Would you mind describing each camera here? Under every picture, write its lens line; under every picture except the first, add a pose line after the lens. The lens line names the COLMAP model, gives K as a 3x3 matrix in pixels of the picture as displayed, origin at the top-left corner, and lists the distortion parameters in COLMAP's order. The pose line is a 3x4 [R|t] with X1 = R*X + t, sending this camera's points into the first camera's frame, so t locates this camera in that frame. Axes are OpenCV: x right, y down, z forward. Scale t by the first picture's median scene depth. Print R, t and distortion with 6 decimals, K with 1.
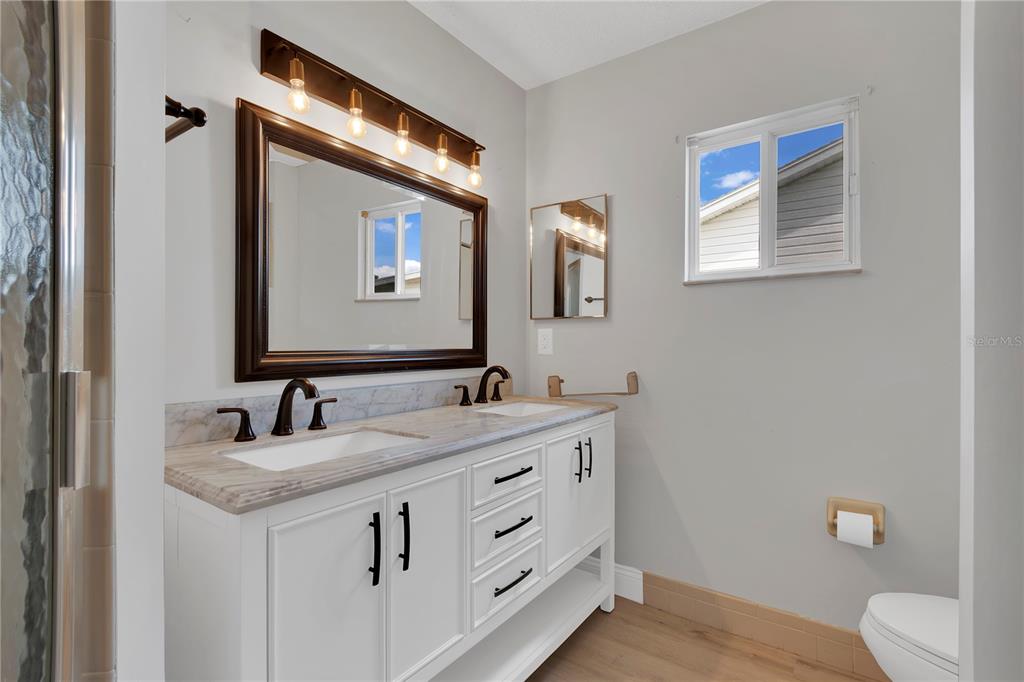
lens RADIAL K [[478.2, 0, 522.6], [0, 478.2, 347.1], [0, 0, 1]] dist [-0.003915, -0.002220]
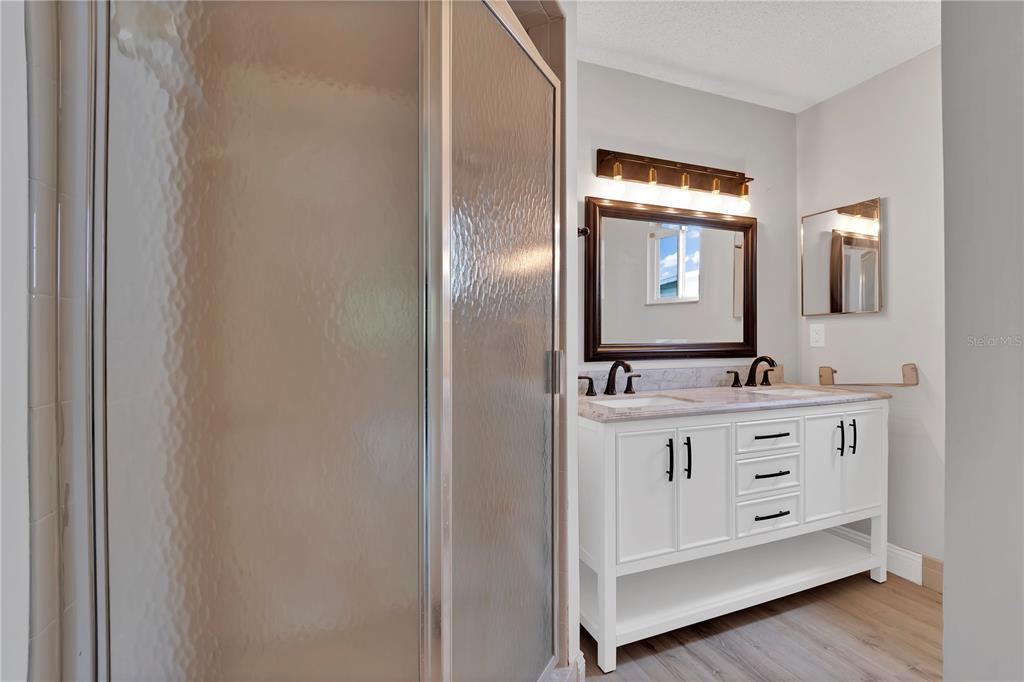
lens RADIAL K [[478.2, 0, 509.9], [0, 478.2, 342.5], [0, 0, 1]] dist [-0.003915, -0.002220]
pose [[0.831223, -0.002281, -0.555935, 0.094132], [0.003031, 0.999995, 0.000429, 0.002167], [0.555932, -0.002041, 0.831226, -0.421283]]
